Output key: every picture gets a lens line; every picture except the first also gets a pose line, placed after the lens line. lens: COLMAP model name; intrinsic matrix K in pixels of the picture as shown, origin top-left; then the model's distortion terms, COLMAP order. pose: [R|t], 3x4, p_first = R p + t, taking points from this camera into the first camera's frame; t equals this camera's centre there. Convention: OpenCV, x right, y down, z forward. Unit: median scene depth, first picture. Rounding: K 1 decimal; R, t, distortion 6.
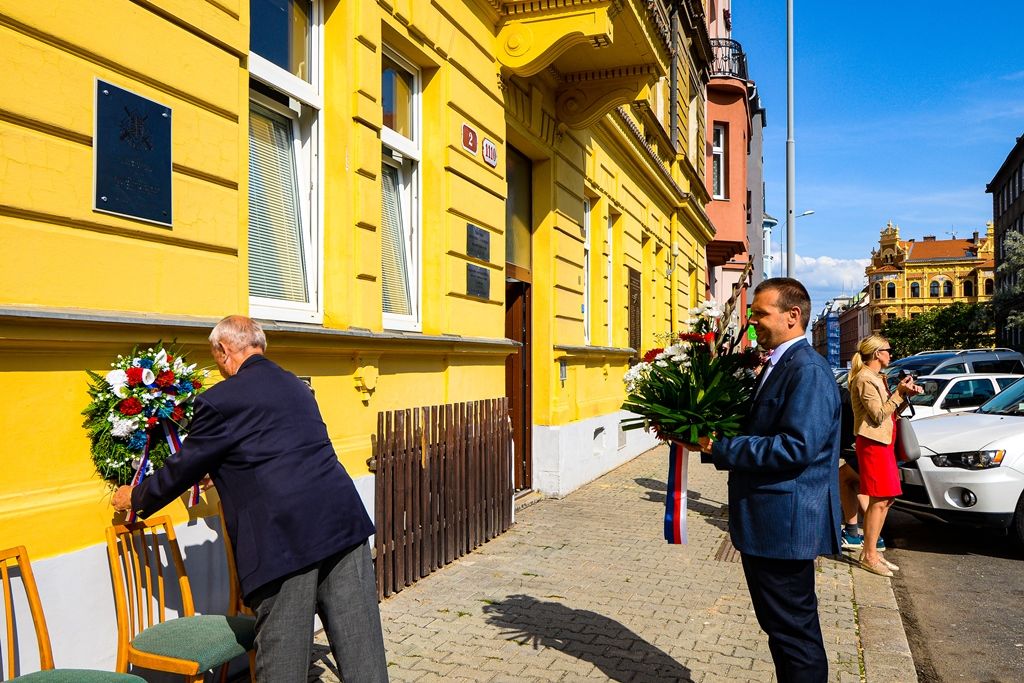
lens RADIAL K [[818.8, 0, 512.0], [0, 818.8, 341.5], [0, 0, 1]] dist [0.001167, -0.012741]
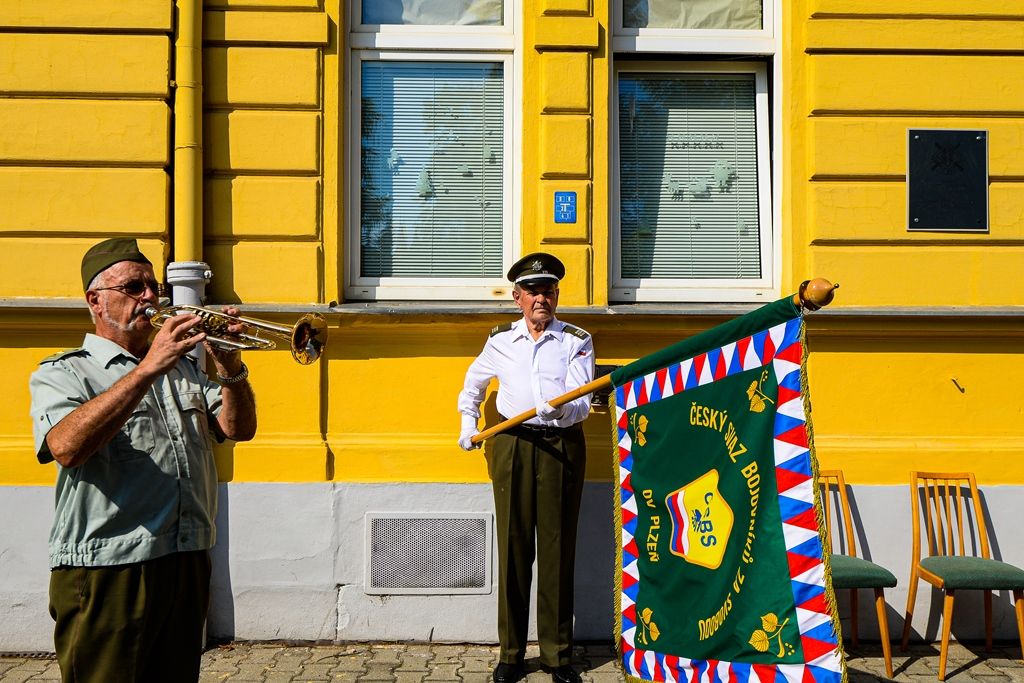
lens RADIAL K [[1010.1, 0, 512.0], [0, 1010.1, 341.5], [0, 0, 1]] dist [0.015278, 0.008389]
pose [[0.369323, -0.021212, -0.929059, 0.337535], [0.018867, 0.999705, -0.015325, 0.013454], [0.929109, -0.011869, 0.369614, -0.084795]]
